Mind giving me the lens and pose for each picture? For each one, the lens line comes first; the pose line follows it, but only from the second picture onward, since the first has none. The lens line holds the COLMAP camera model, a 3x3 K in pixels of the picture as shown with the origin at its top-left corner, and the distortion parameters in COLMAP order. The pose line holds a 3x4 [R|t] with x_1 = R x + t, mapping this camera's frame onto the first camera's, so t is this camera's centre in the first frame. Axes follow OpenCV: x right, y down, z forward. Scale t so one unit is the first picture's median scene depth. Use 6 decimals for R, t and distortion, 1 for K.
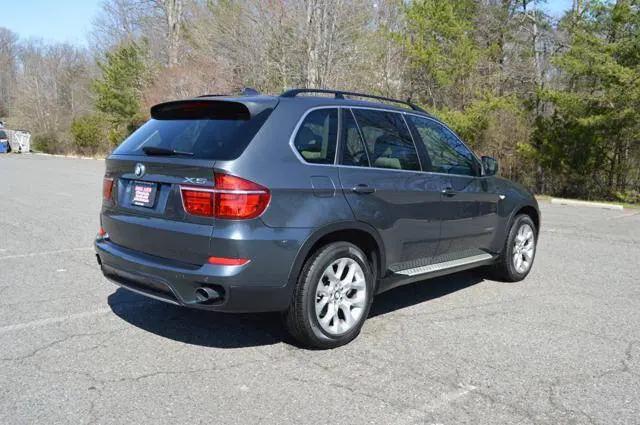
lens RADIAL K [[598.8, 0, 320.0], [0, 598.8, 212.5], [0, 0, 1]] dist [-0.065587, 0.008333]
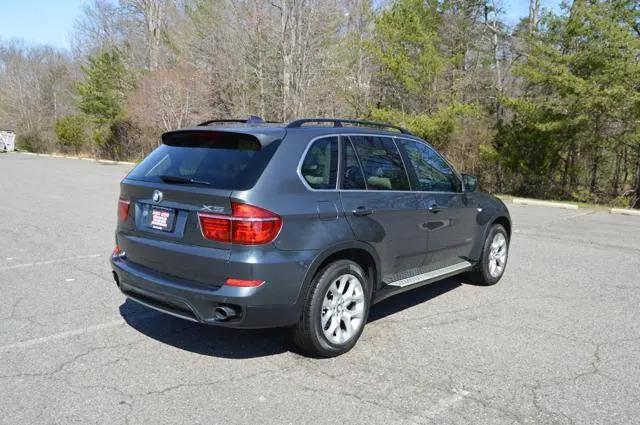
lens RADIAL K [[564.8, 0, 320.0], [0, 564.8, 212.5], [0, 0, 1]] dist [-0.066747, 0.000388]
pose [[0.998618, -0.006371, 0.052161, -0.058927], [0.005616, 0.999878, 0.014597, -0.052489], [-0.052248, -0.014283, 0.998532, -0.029907]]
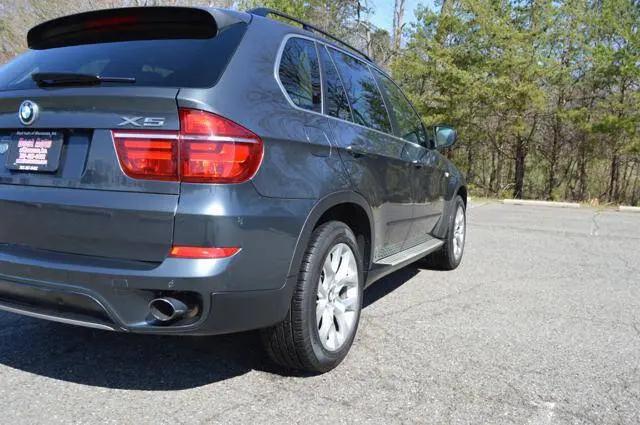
lens RADIAL K [[564.8, 0, 320.0], [0, 564.8, 212.5], [0, 0, 1]] dist [-0.066747, 0.000388]
pose [[0.951387, -0.028879, 0.306641, -0.186215], [0.032091, 0.999470, -0.005439, 0.041075], [-0.306321, 0.015015, 0.951810, 0.356323]]
